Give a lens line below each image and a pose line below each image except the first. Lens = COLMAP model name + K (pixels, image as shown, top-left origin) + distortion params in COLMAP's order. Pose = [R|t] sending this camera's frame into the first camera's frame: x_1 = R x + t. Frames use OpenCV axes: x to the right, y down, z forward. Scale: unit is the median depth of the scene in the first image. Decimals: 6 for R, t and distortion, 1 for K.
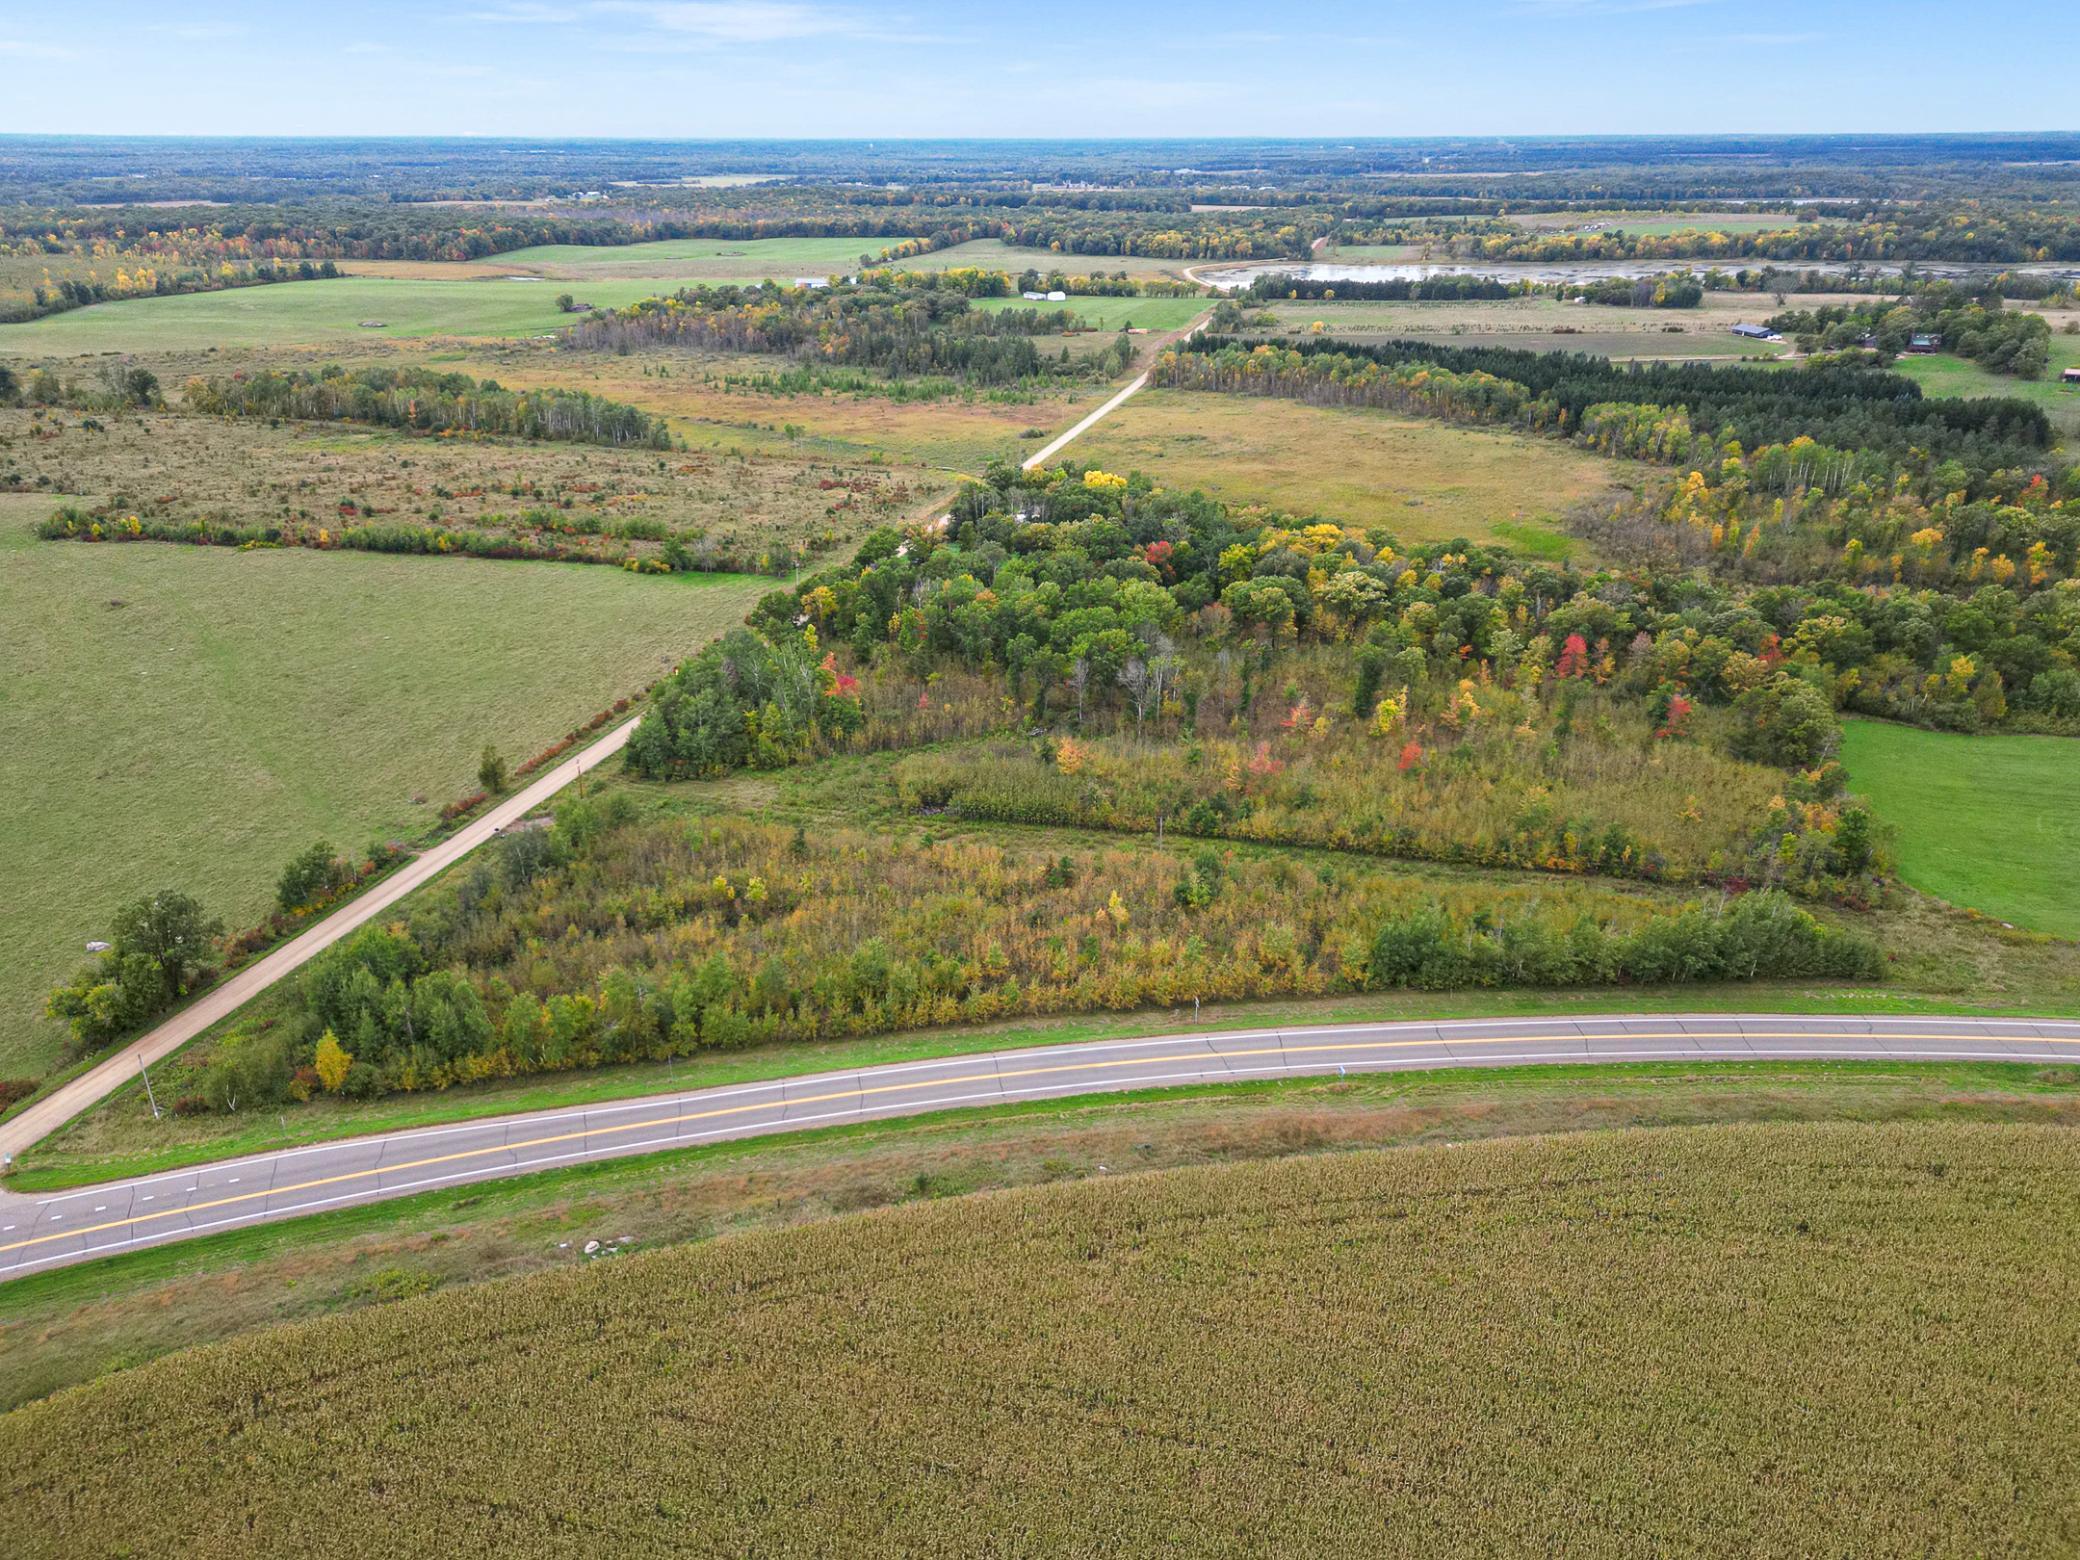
lens RADIAL K [[1464.5, 0, 1030.2], [0, 1464.5, 775.5], [0, 0, 1]] dist [0.071185, -0.060162]
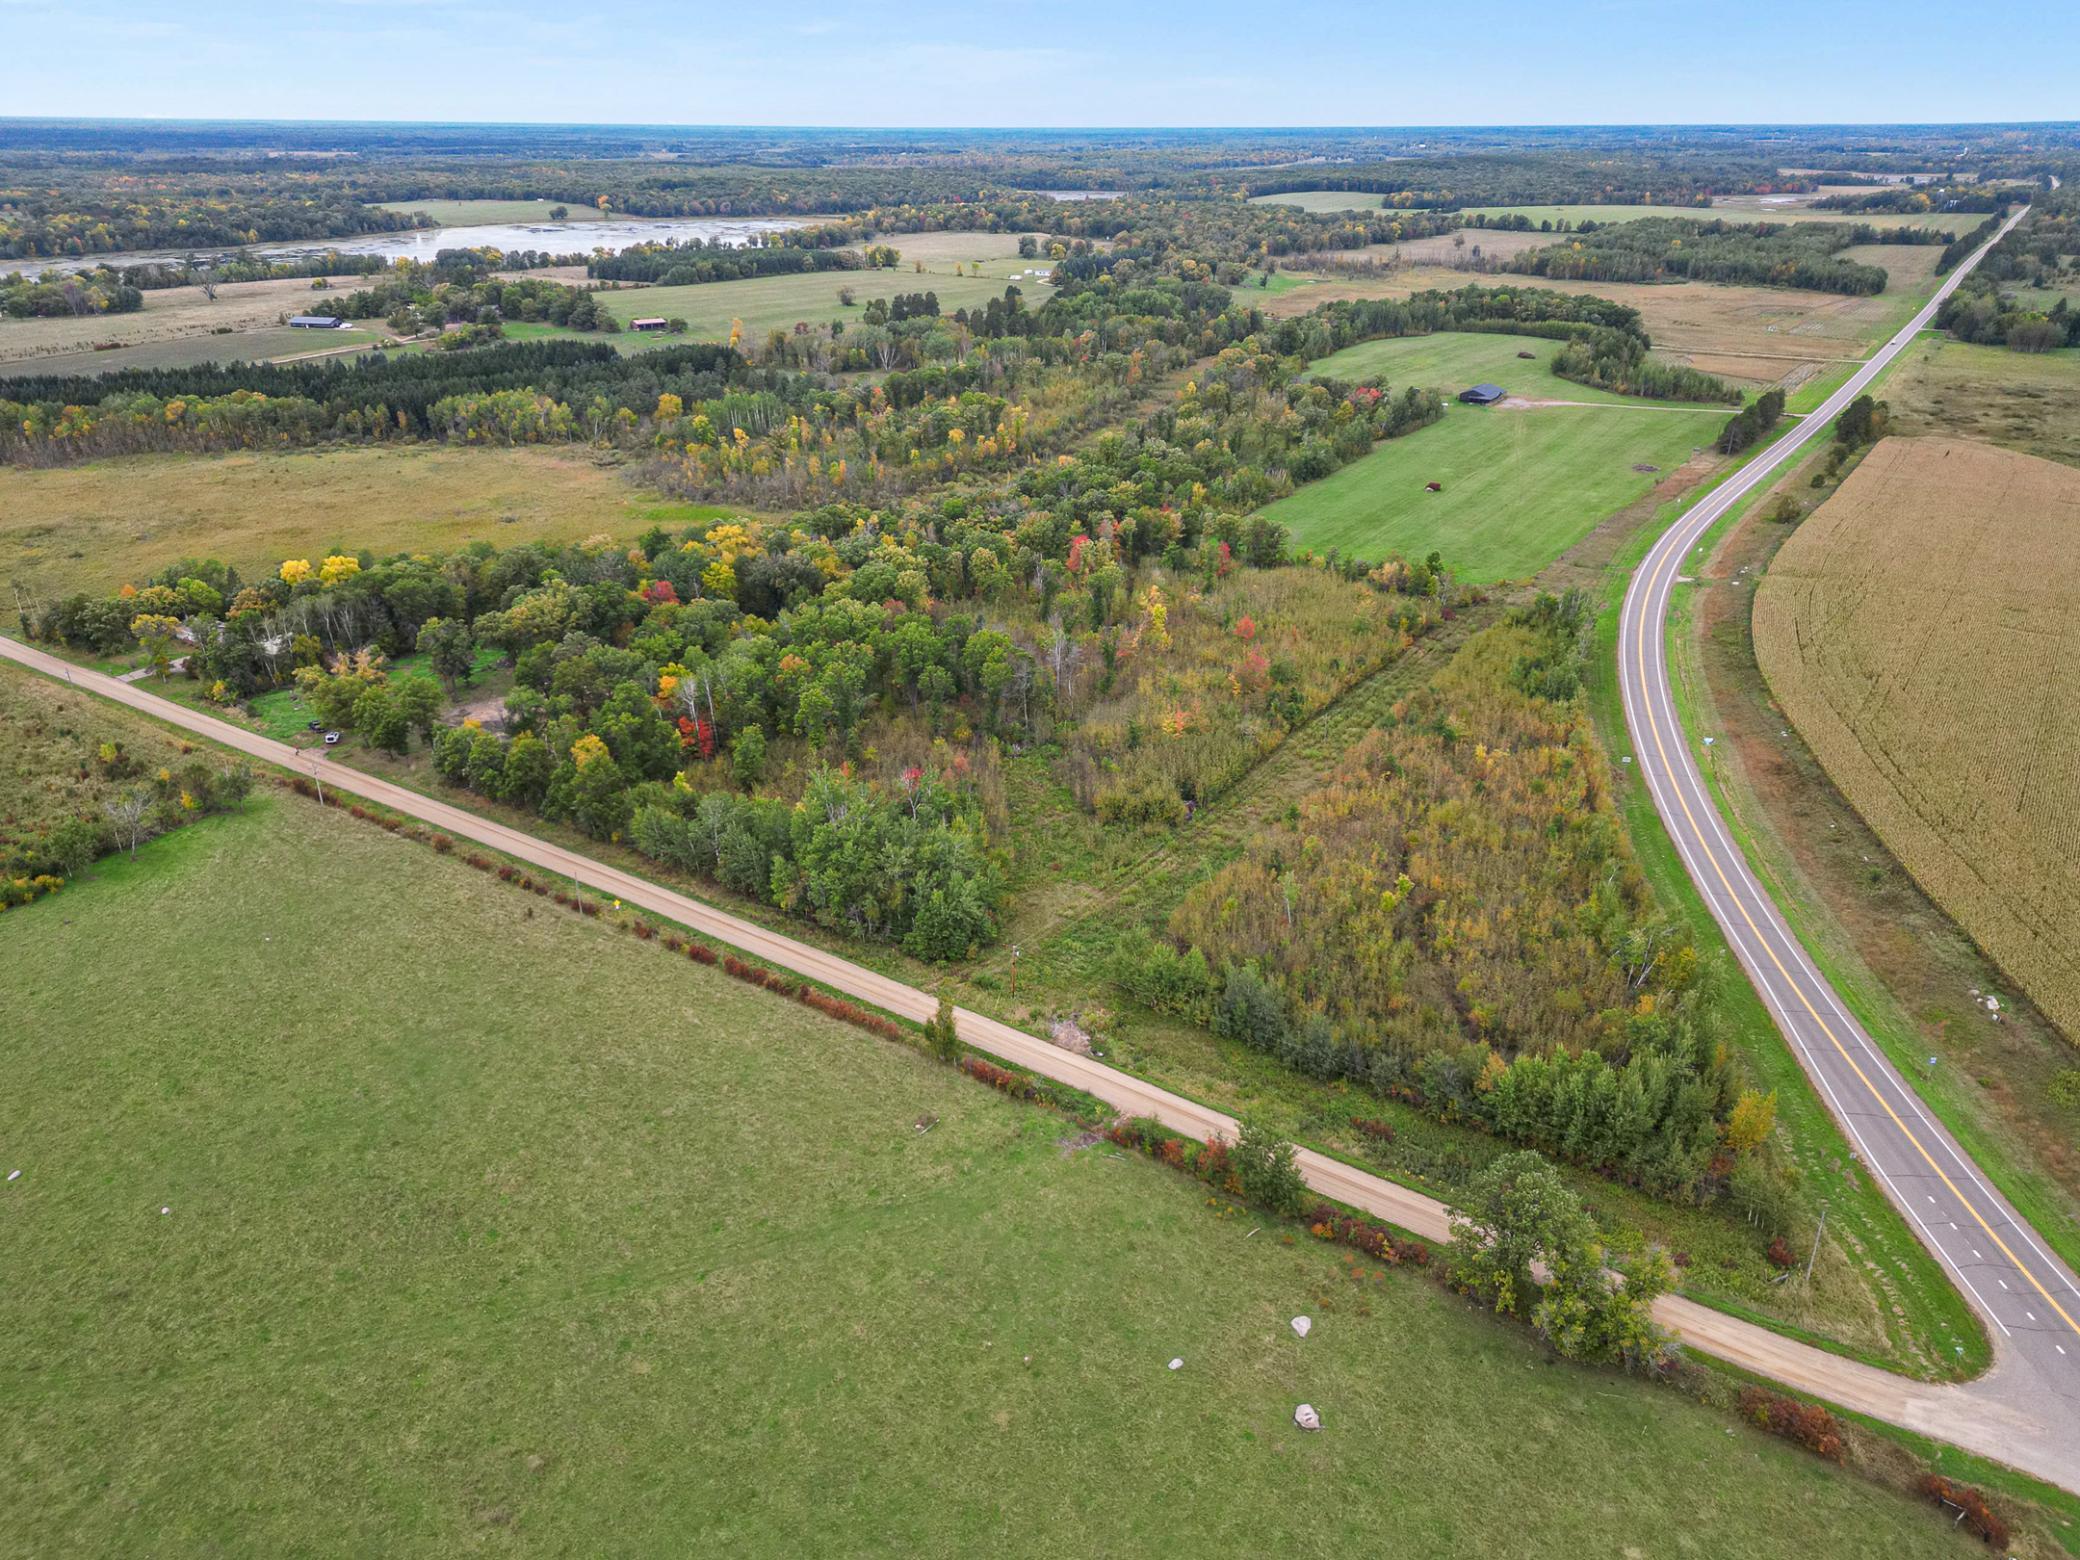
lens RADIAL K [[1464.5, 0, 1030.2], [0, 1464.5, 775.5], [0, 0, 1]] dist [0.071185, -0.060162]
pose [[0.341344, -0.377706, 0.860711, -0.310812], [0.372022, 0.895221, 0.245313, -0.092447], [-0.863183, 0.236467, 0.446093, 0.214155]]
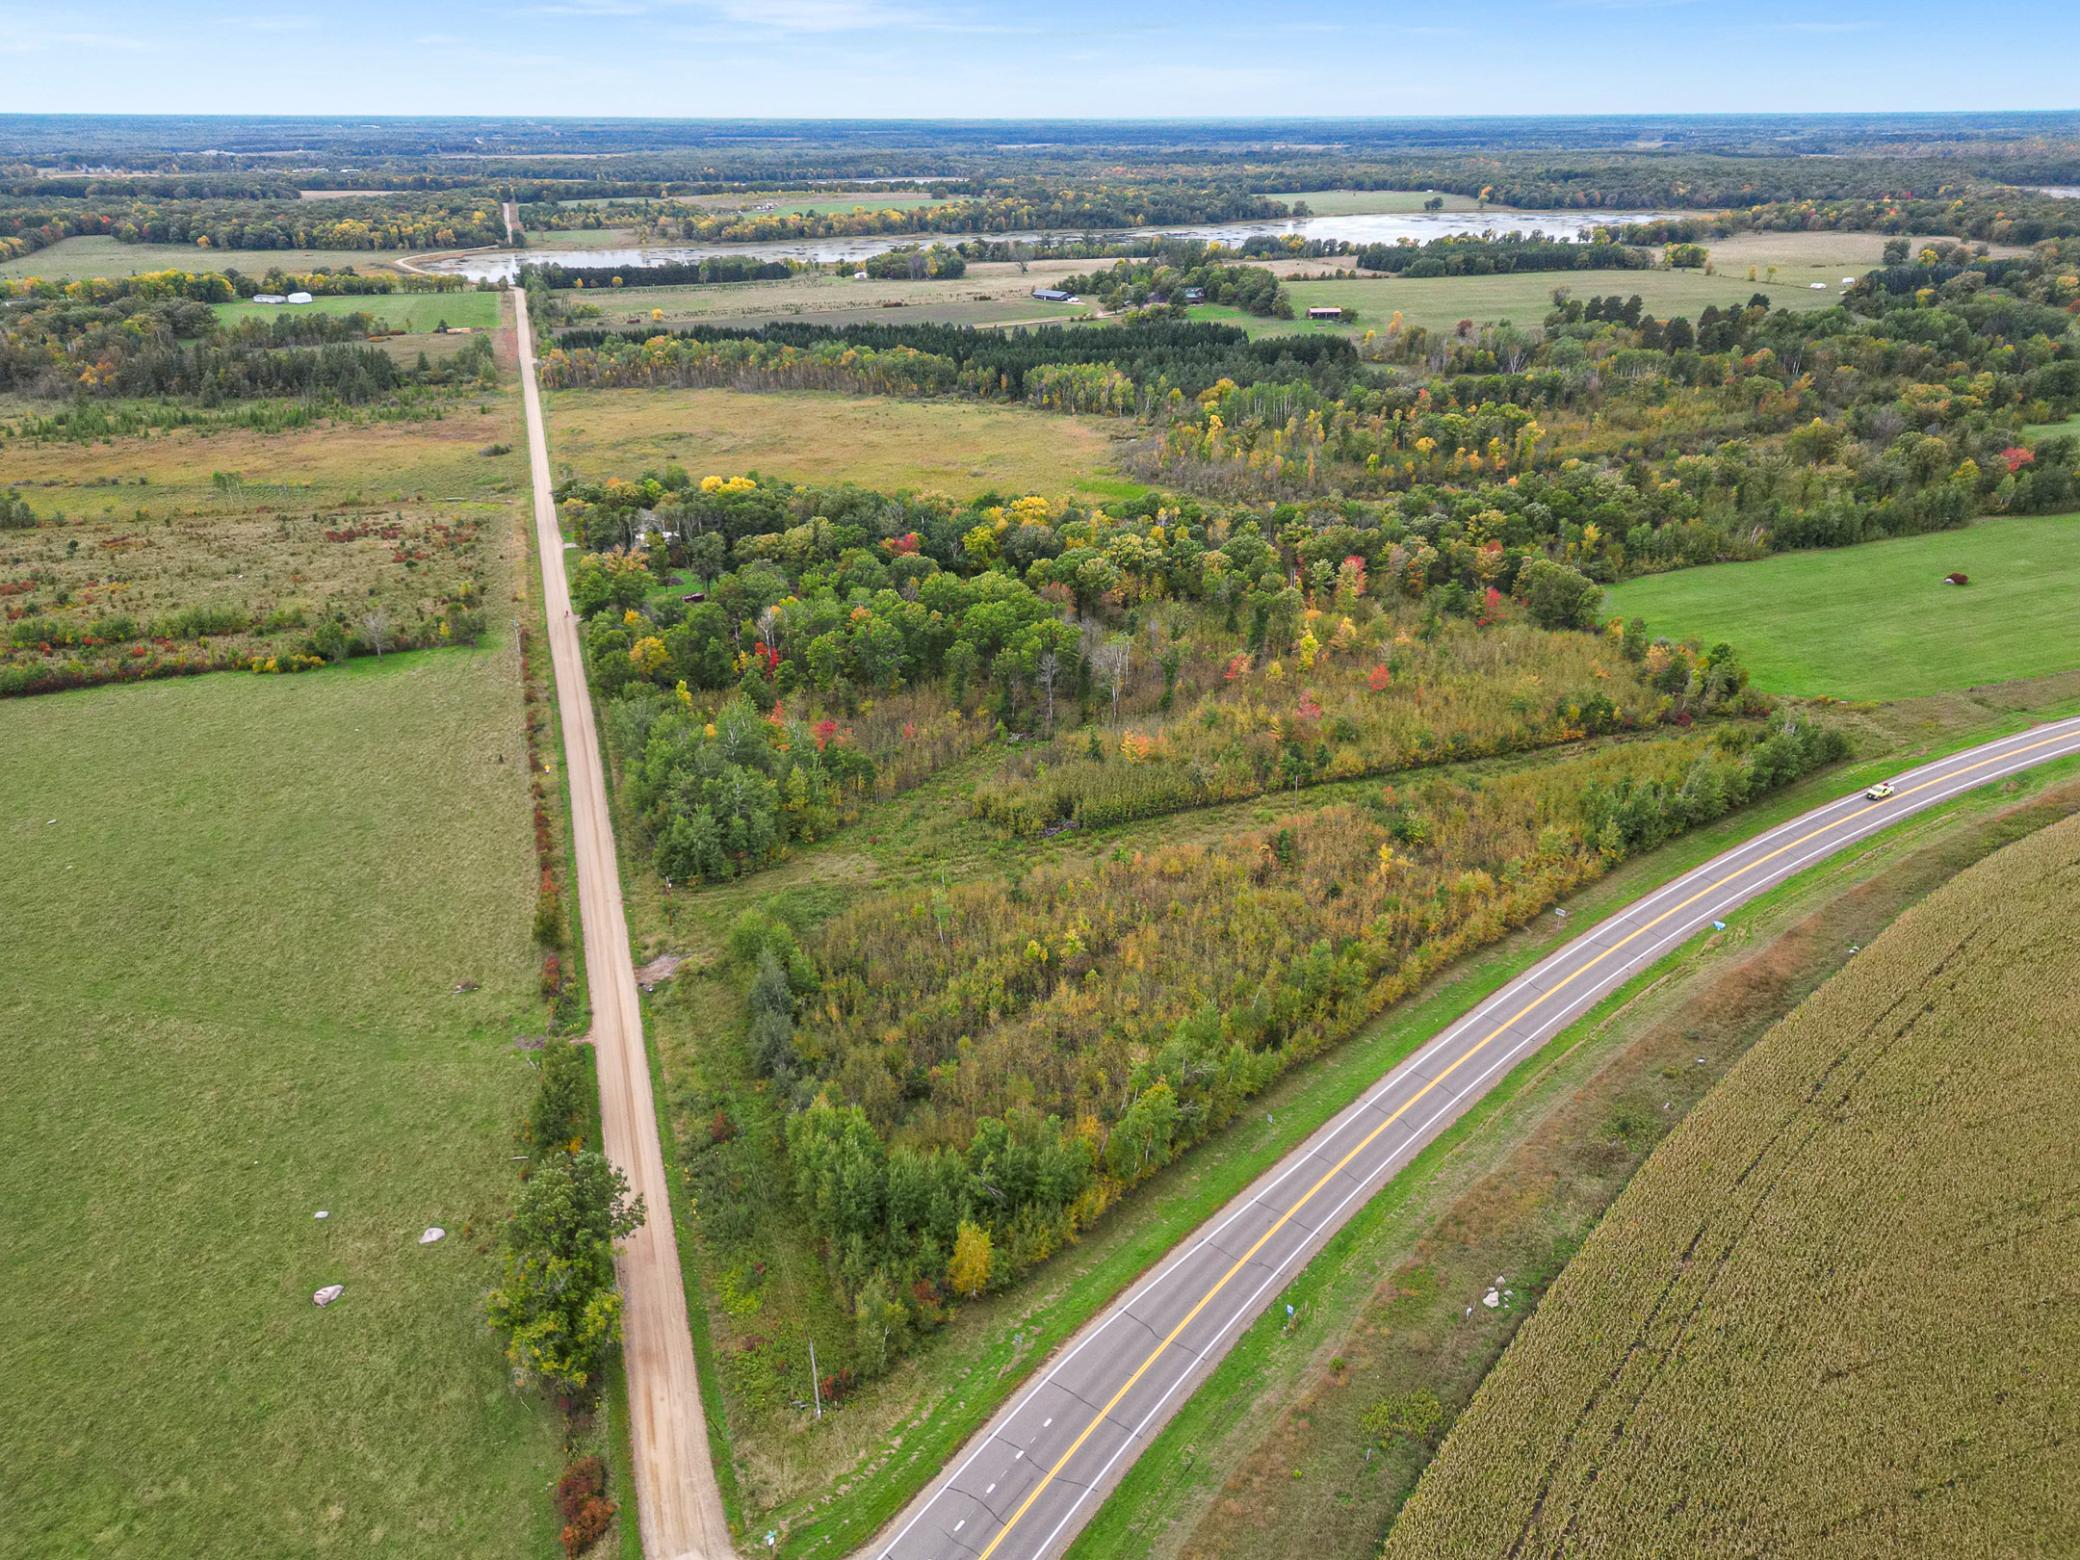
lens RADIAL K [[1473.2, 0, 1034.4], [0, 1473.2, 777.9], [0, 0, 1]] dist [0.072336, -0.065302]
pose [[0.826738, -0.229802, 0.513513, -0.183969], [0.224845, 0.971668, 0.072840, -0.026858], [-0.515703, 0.055241, 0.854985, 0.062860]]
